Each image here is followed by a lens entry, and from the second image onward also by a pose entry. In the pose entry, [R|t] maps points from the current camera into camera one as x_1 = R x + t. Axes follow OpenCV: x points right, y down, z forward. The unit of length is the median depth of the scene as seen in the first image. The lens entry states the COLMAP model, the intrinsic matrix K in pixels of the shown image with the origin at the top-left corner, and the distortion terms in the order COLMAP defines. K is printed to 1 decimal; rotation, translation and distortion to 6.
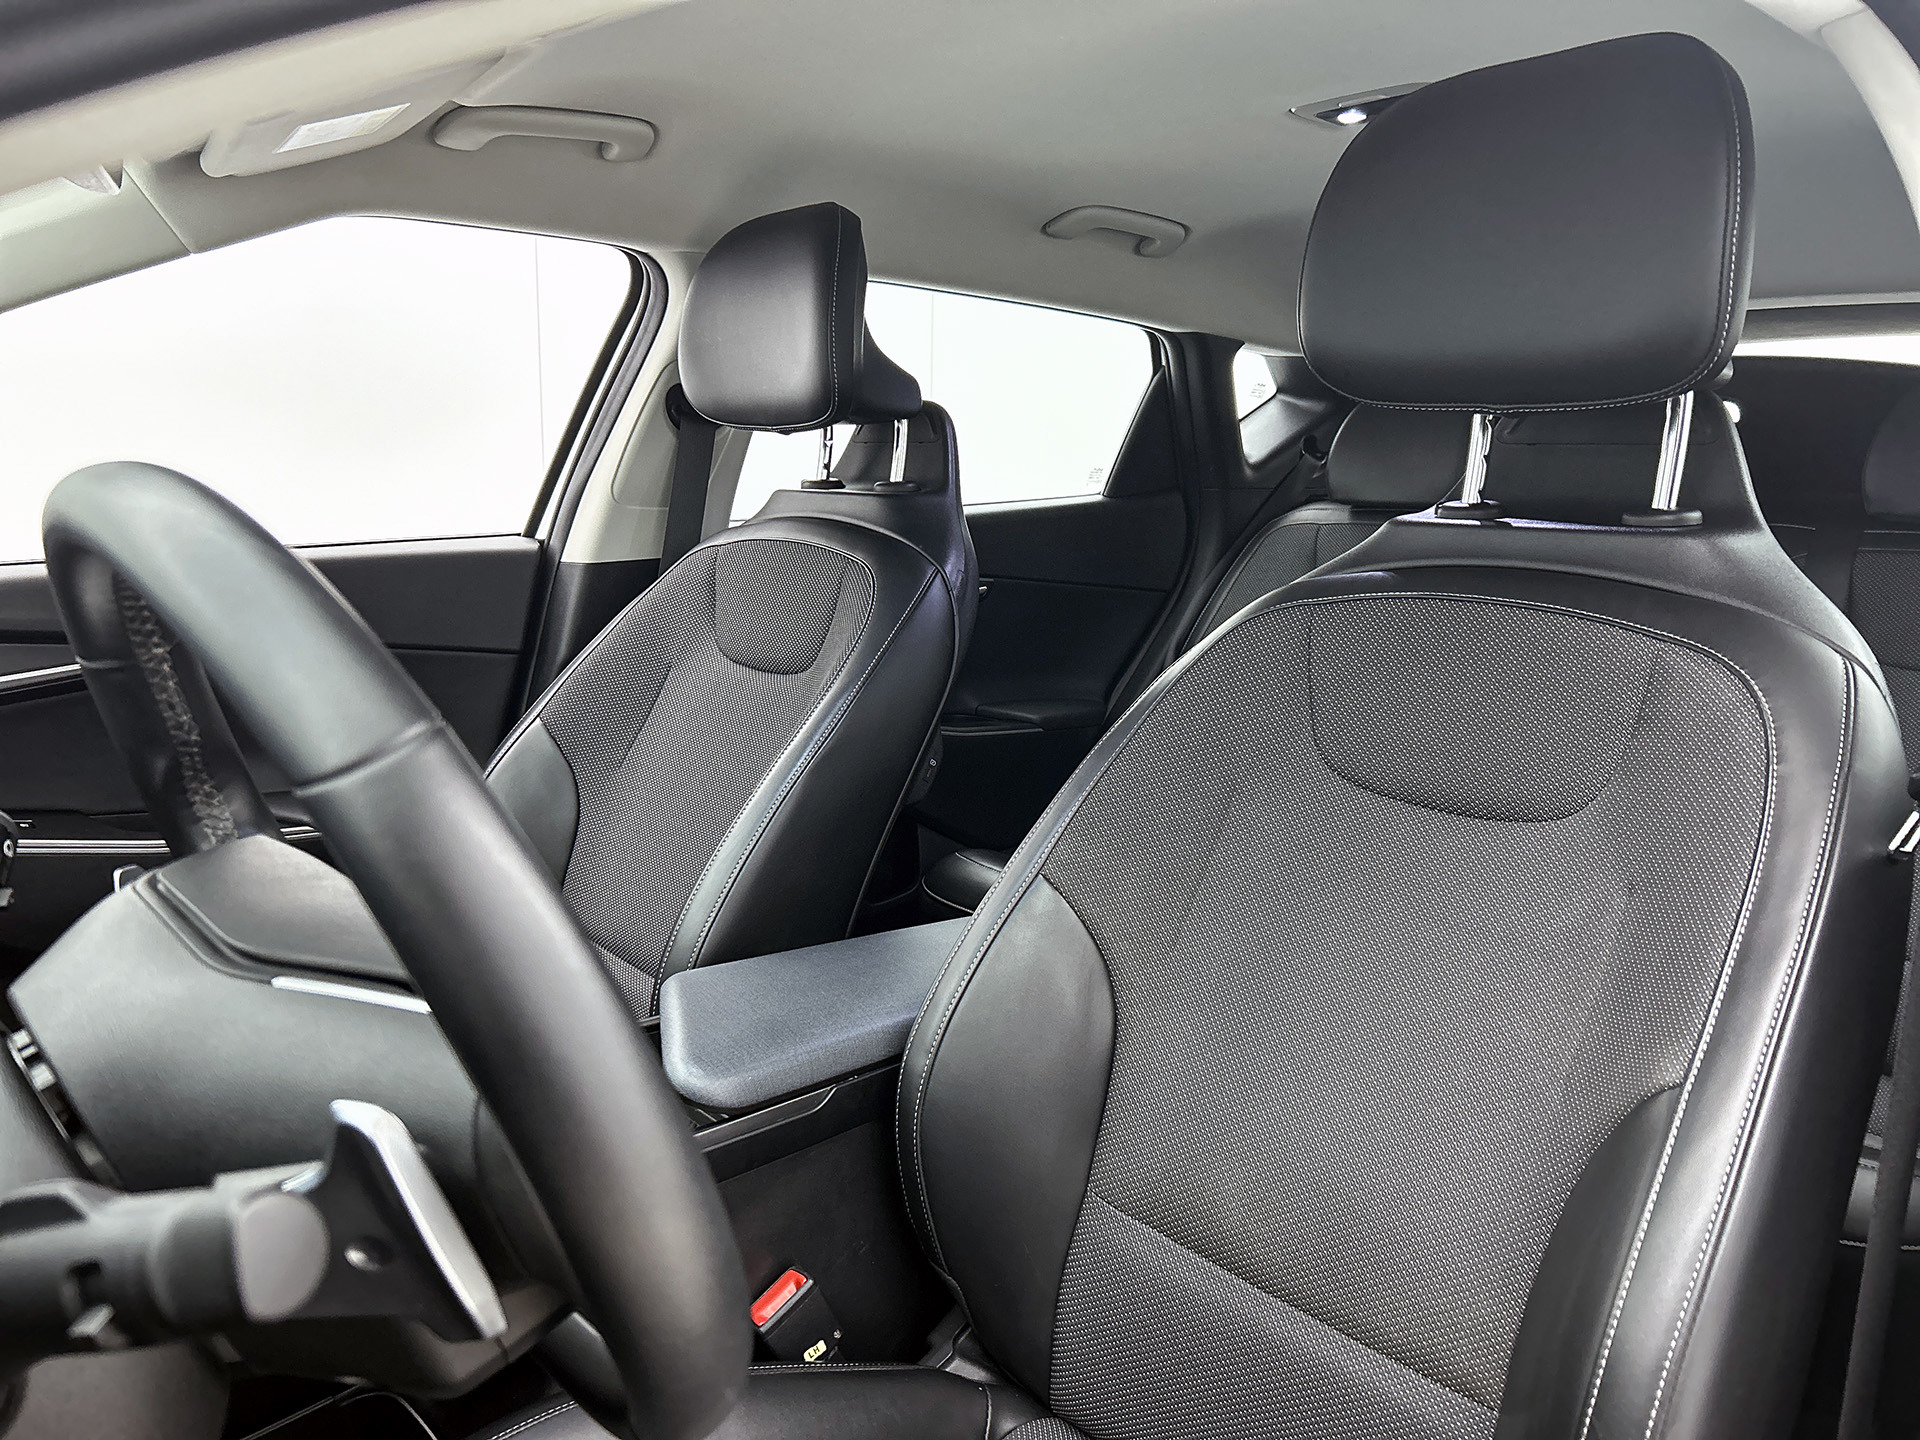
lens RADIAL K [[1450.5, 0, 961.8], [0, 1450.5, 715.0], [0, 0, 1]] dist [0.038016, -0.024187]
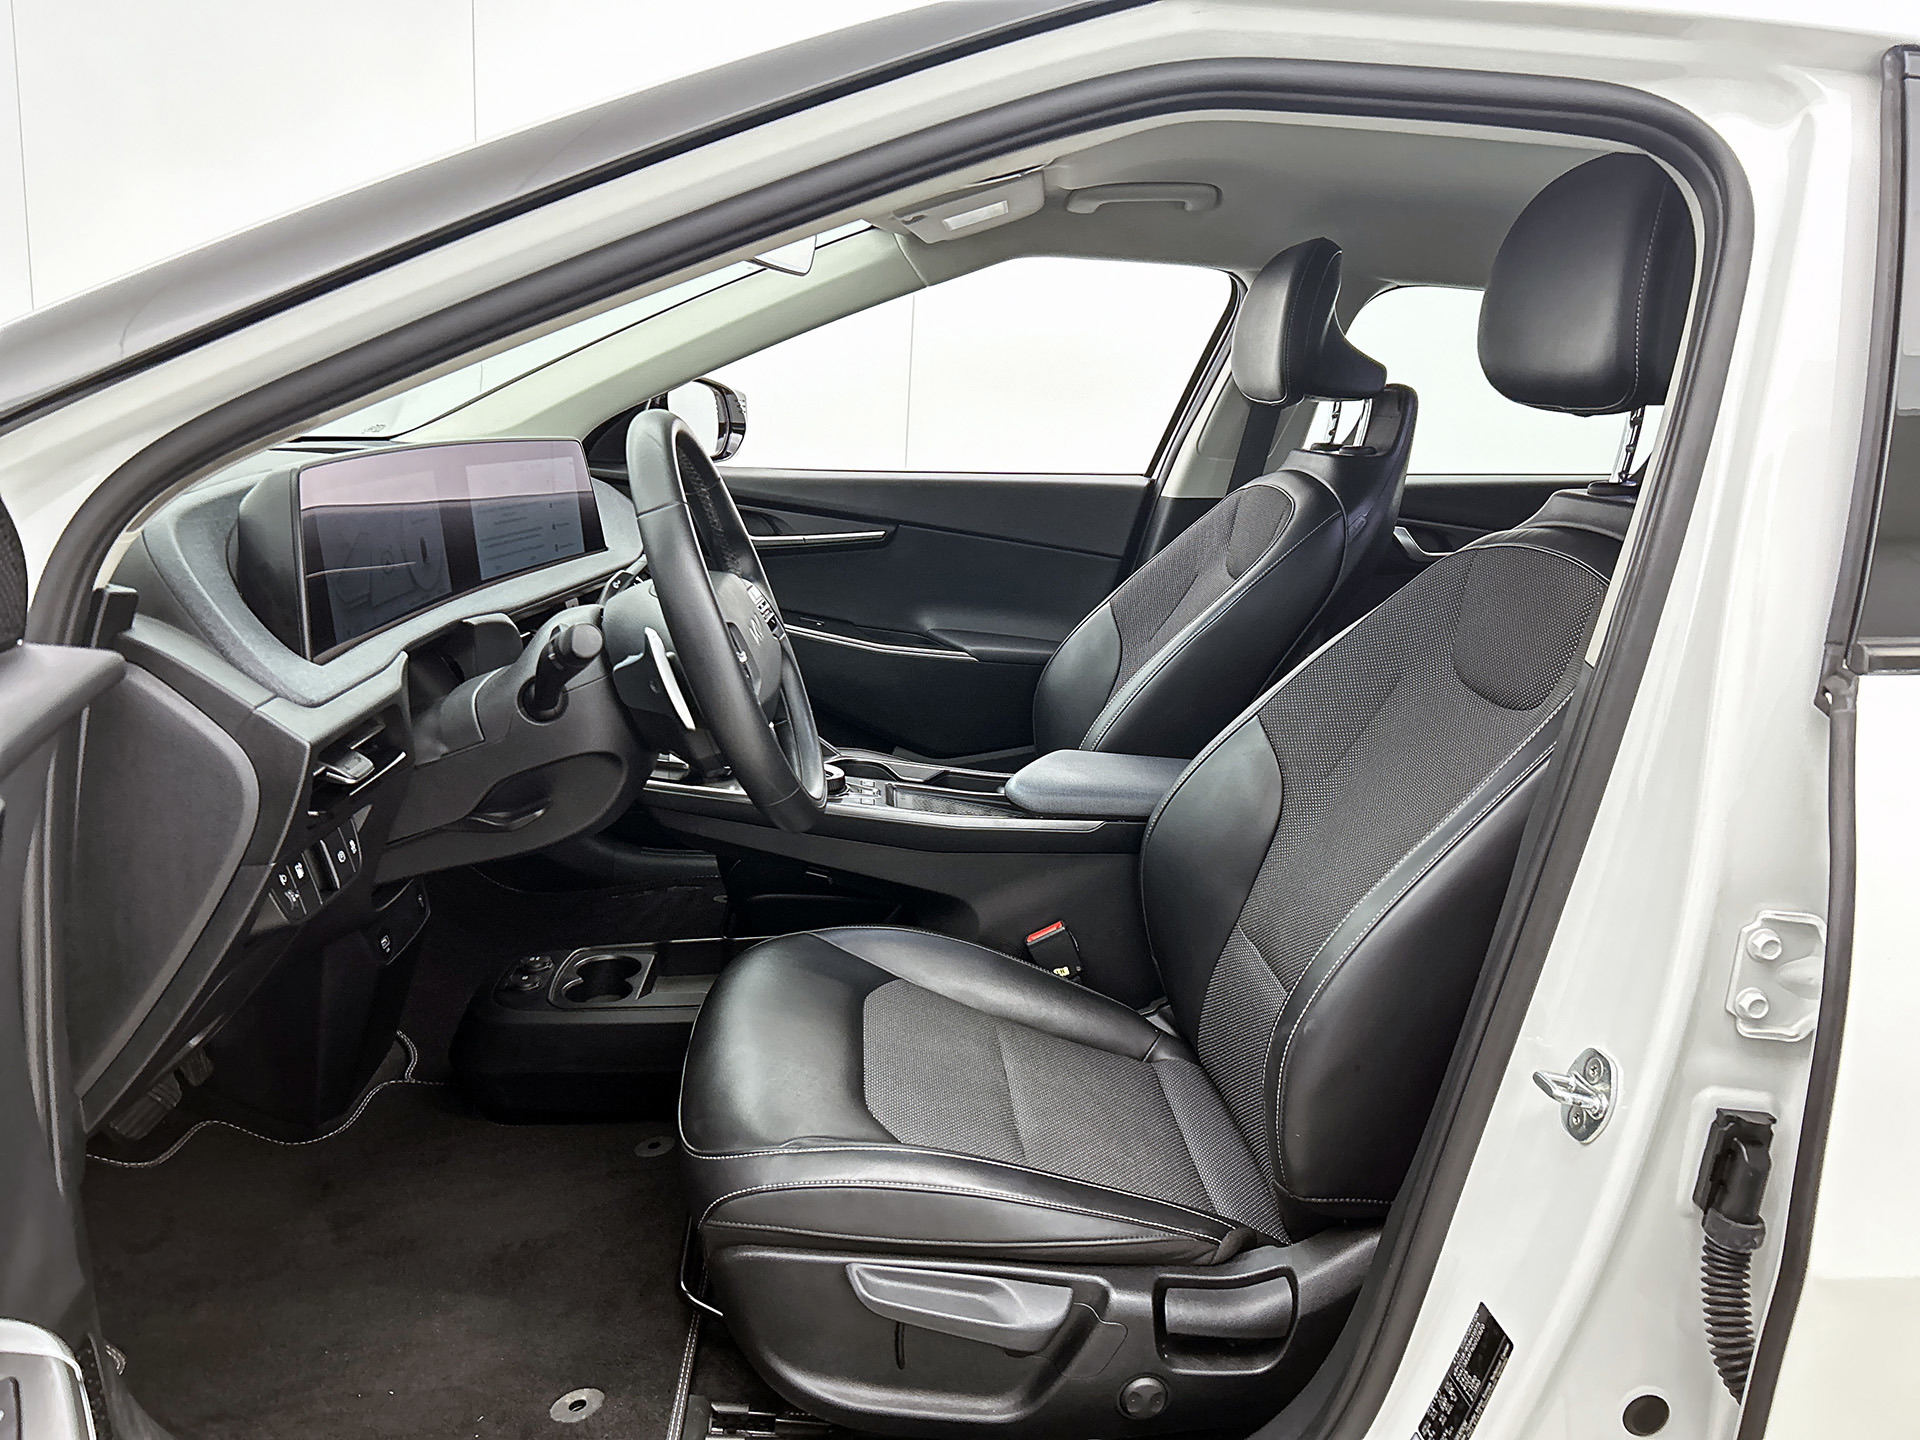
lens RADIAL K [[1450.5, 0, 954.2], [0, 1450.5, 735.2], [0, 0, 1]] dist [0.038016, -0.024187]
pose [[0.800069, 0.172113, -0.574688, 0.417523], [-0.149555, 0.984939, 0.086770, 0.029116], [0.580967, 0.016526, 0.813759, -0.244494]]
